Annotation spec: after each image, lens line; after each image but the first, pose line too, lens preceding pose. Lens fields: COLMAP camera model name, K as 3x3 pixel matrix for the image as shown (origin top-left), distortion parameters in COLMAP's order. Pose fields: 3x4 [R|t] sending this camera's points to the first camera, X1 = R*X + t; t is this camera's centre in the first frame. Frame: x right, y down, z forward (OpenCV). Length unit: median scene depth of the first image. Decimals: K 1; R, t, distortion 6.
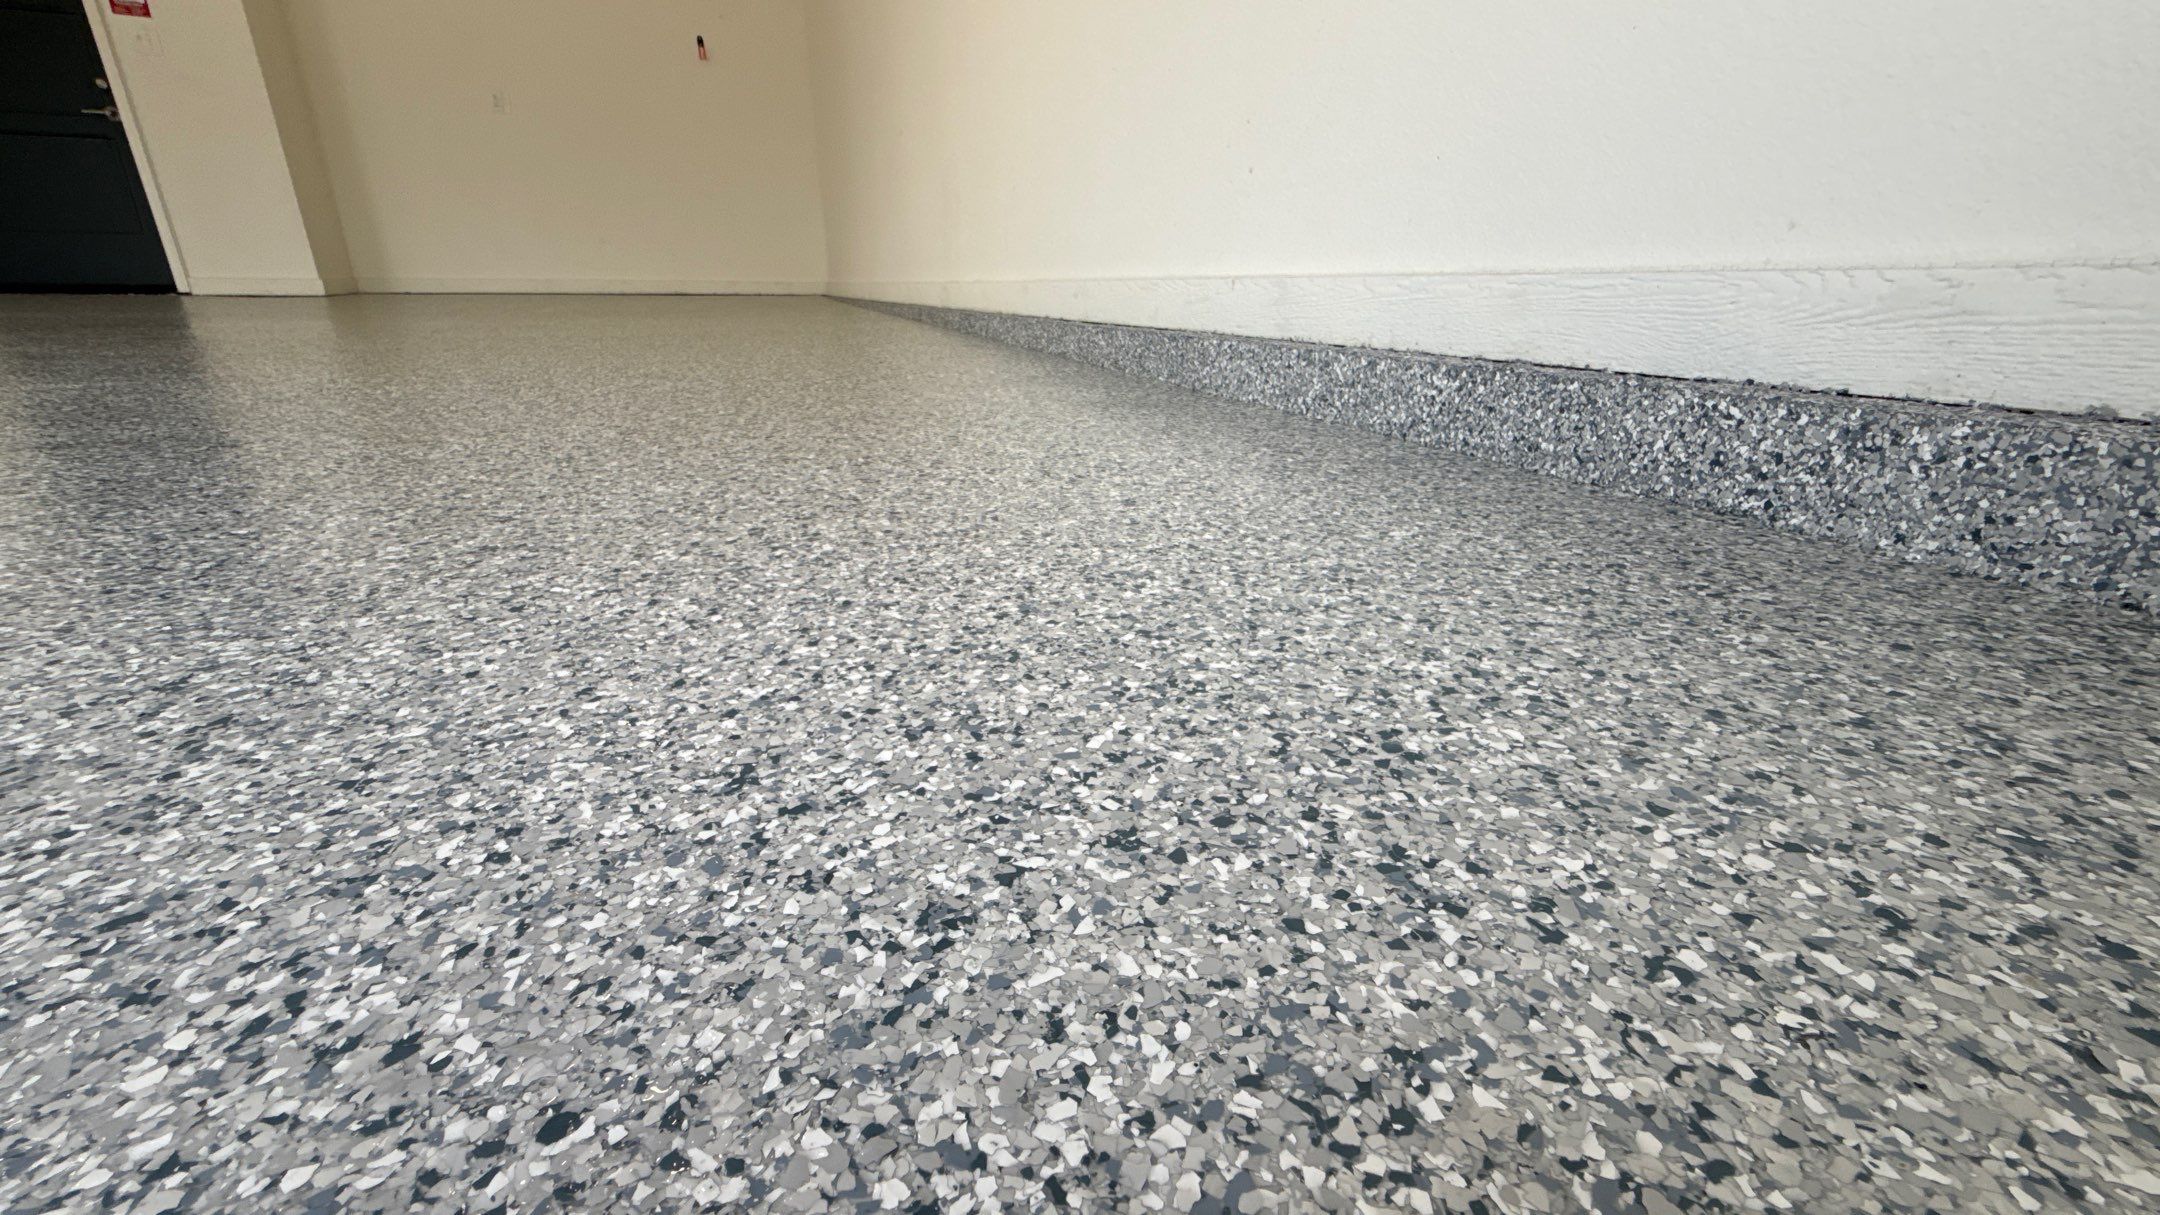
lens RADIAL K [[864.0, 0, 1080.6], [0, 864.0, 609.6], [0, 0, 1]] dist [-0.000206, 0.000056]
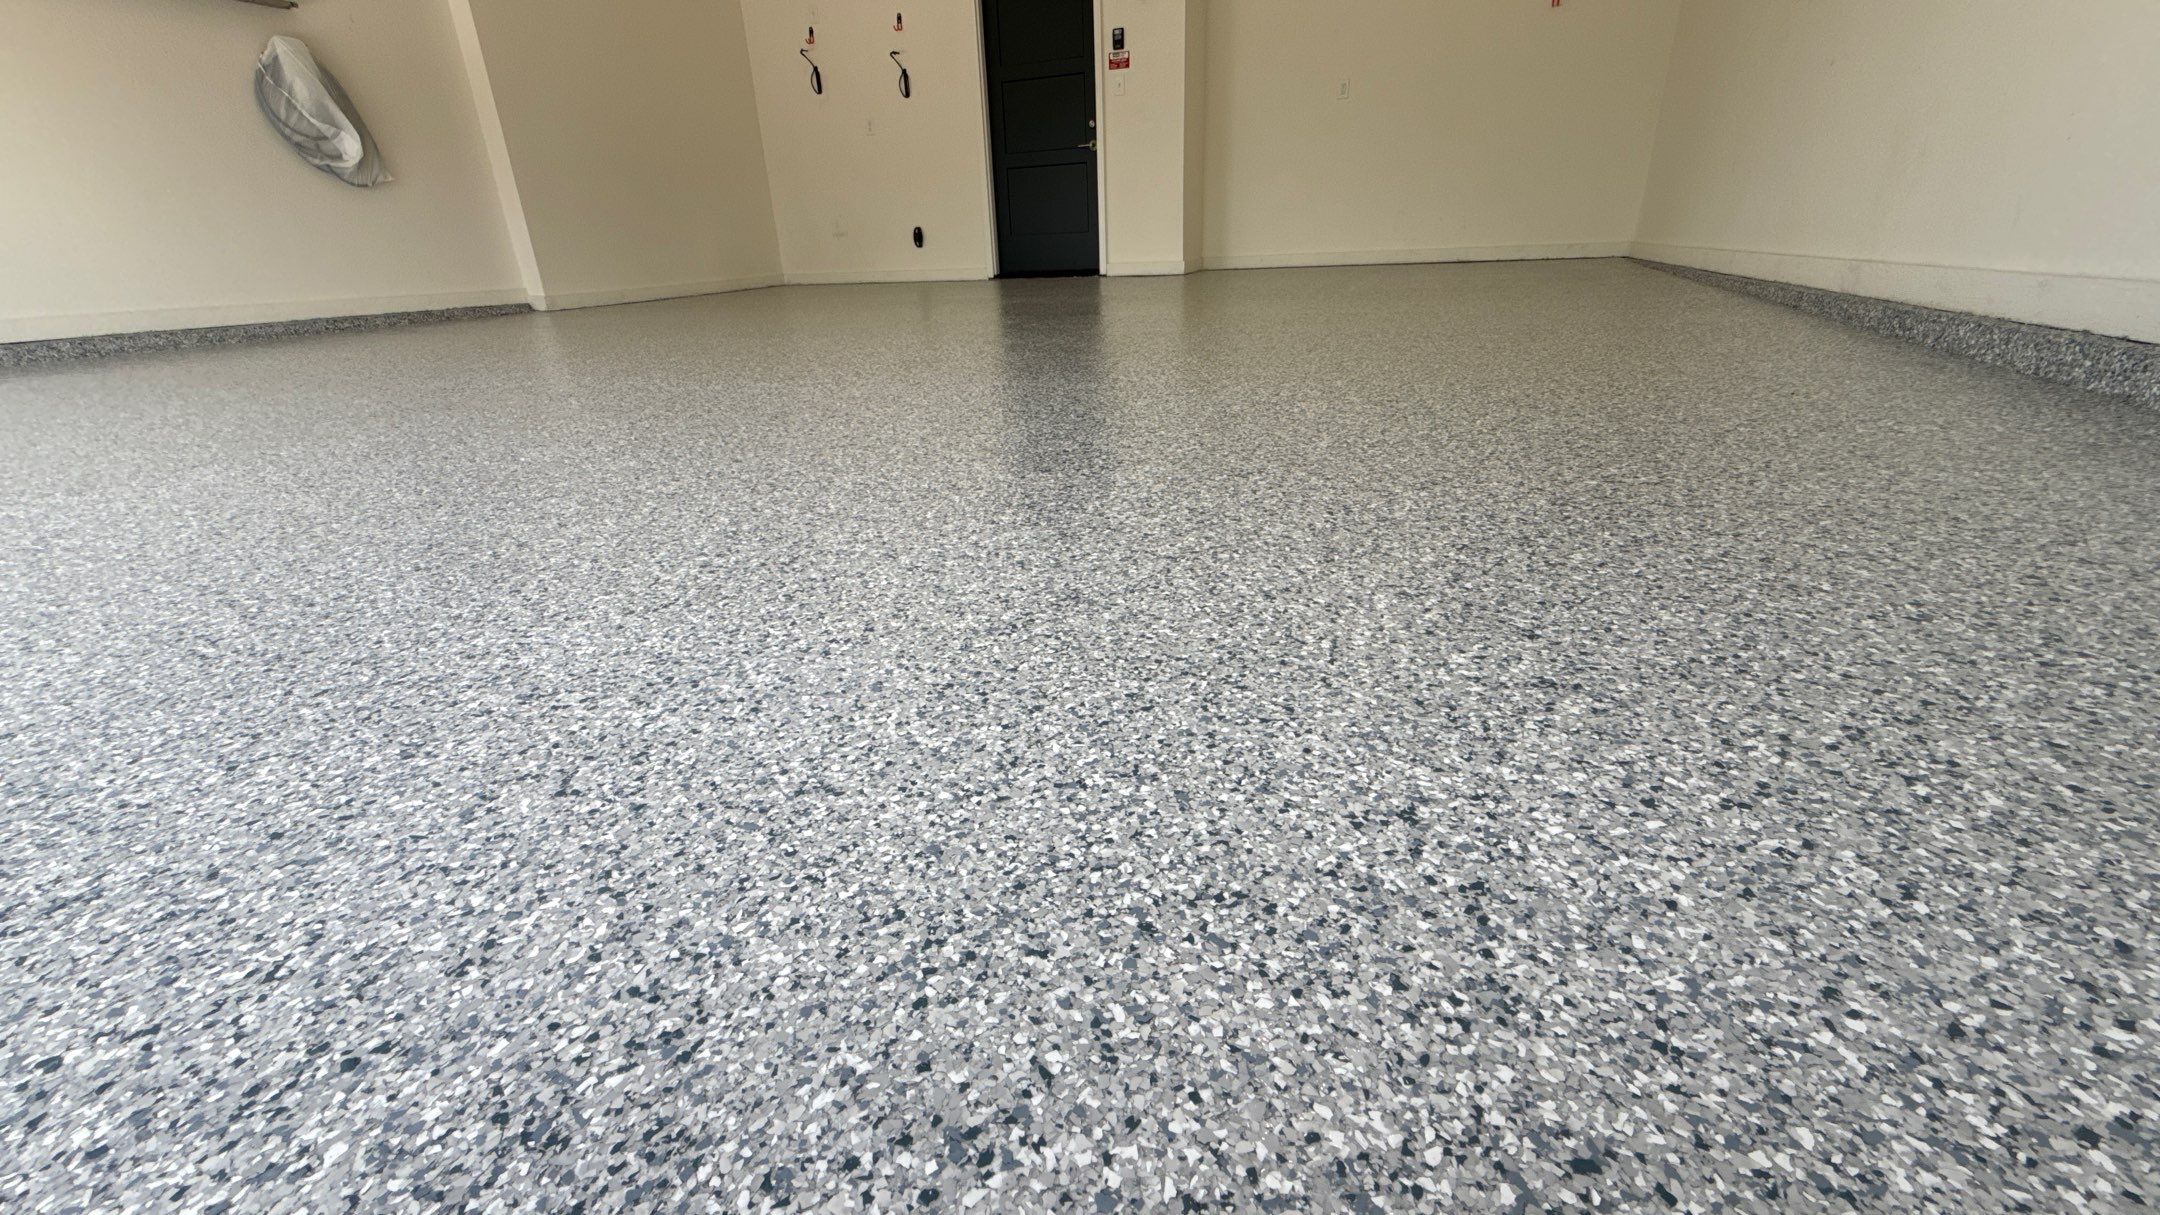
lens RADIAL K [[860.5, 0, 1077.5], [0, 860.5, 609.3], [0, 0, 1]] dist [0.001739, -0.000396]
pose [[0.720239, 0.235588, -0.652498, -0.055063], [-0.199456, 0.971180, 0.130487, -0.023118], [0.664434, 0.036163, 0.746471, -0.023044]]
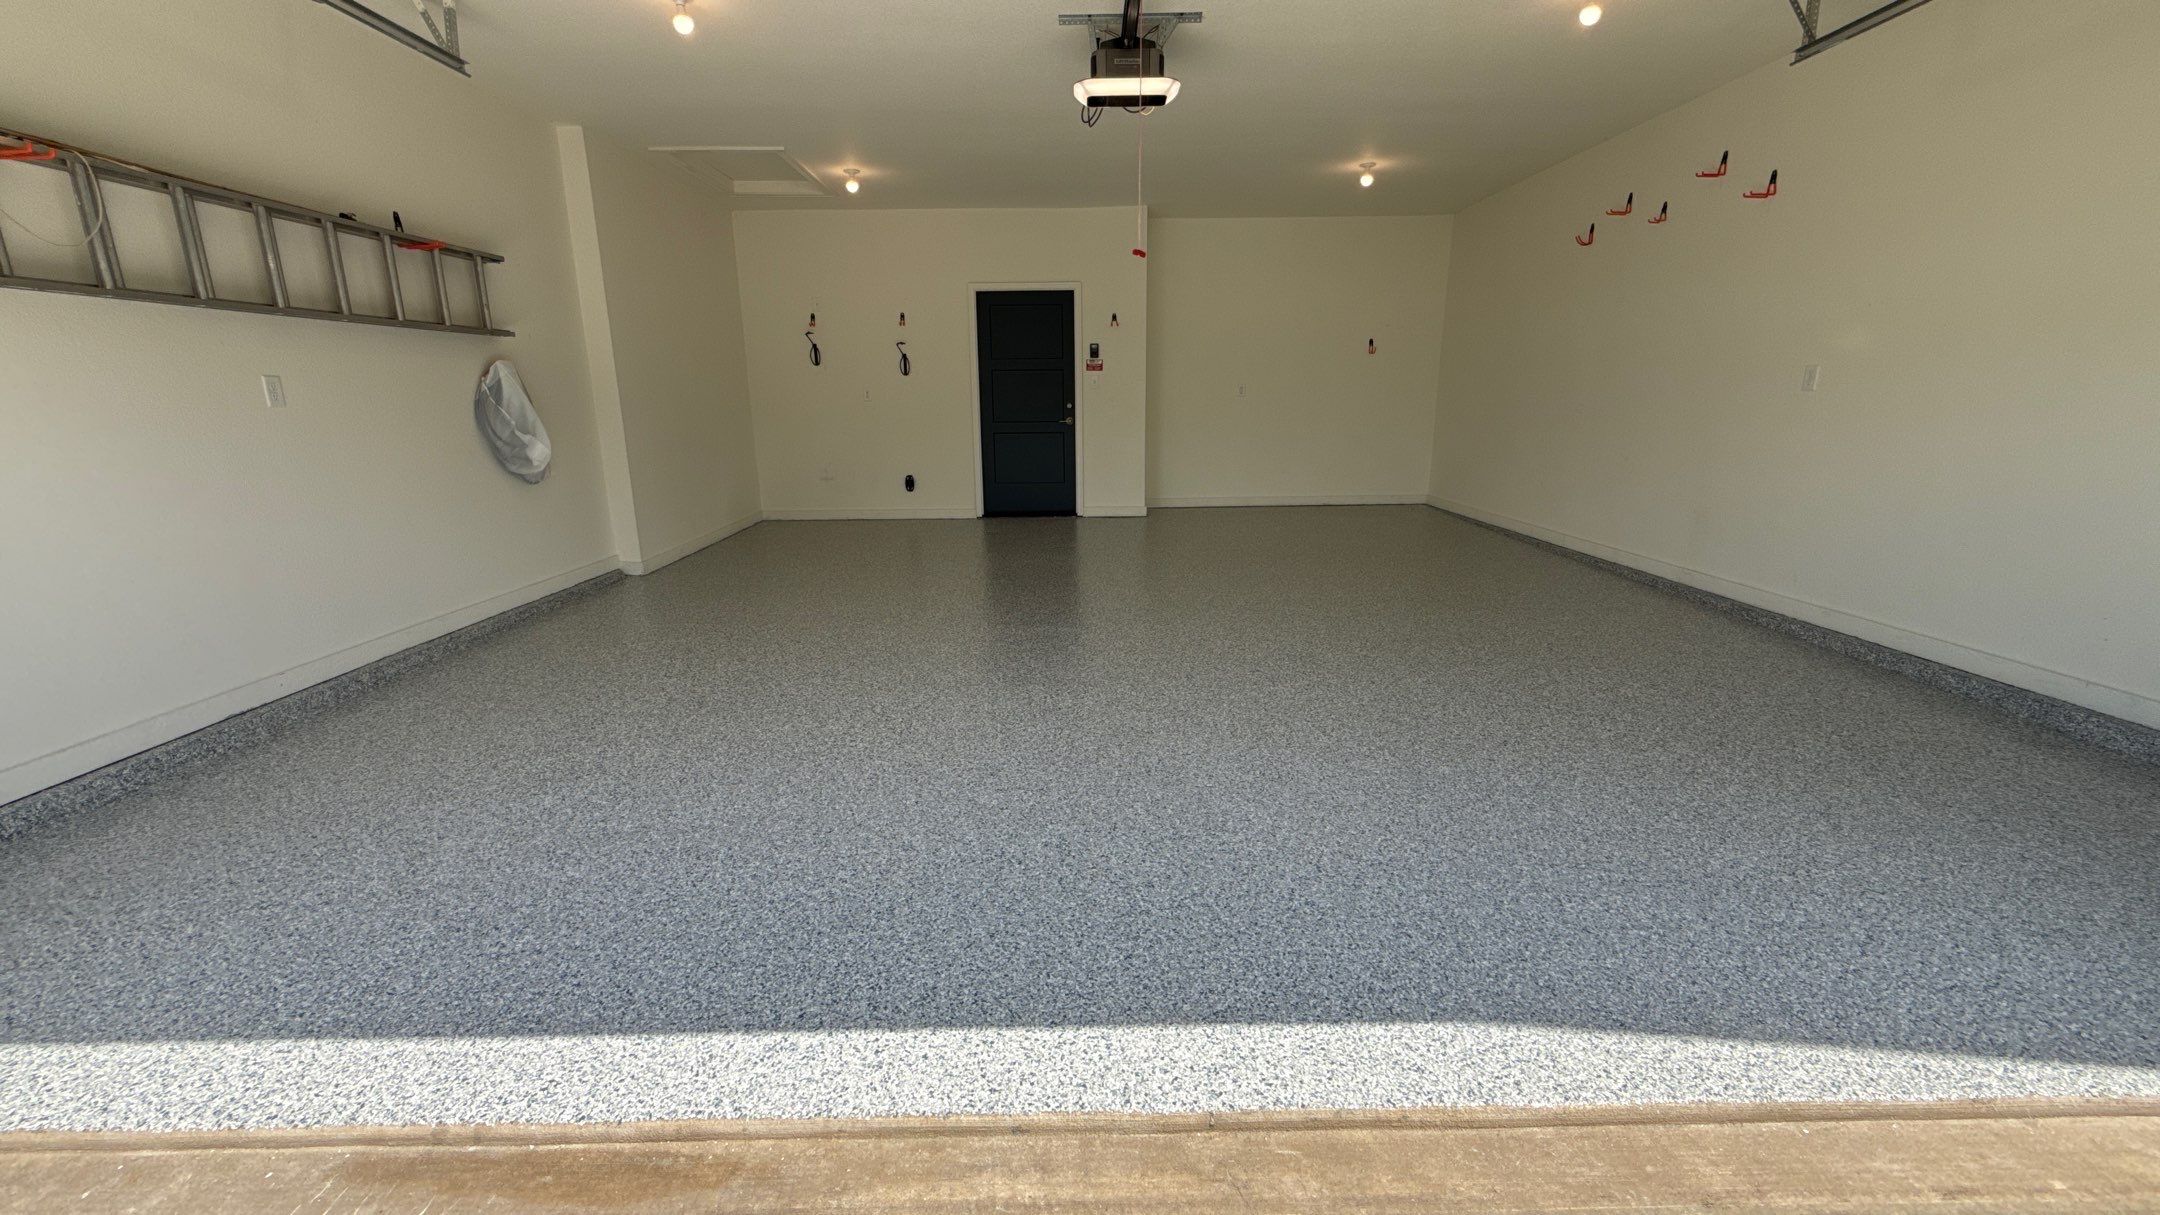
lens RADIAL K [[855.7, 0, 1080.6], [0, 855.7, 610.9], [0, 0, 1]] dist [0.001005, -0.000067]
pose [[0.931393, 0.069299, -0.357357, -0.418445], [-0.107488, 0.990294, -0.088111, -0.030113], [0.347783, 0.120477, 0.929802, -0.558967]]
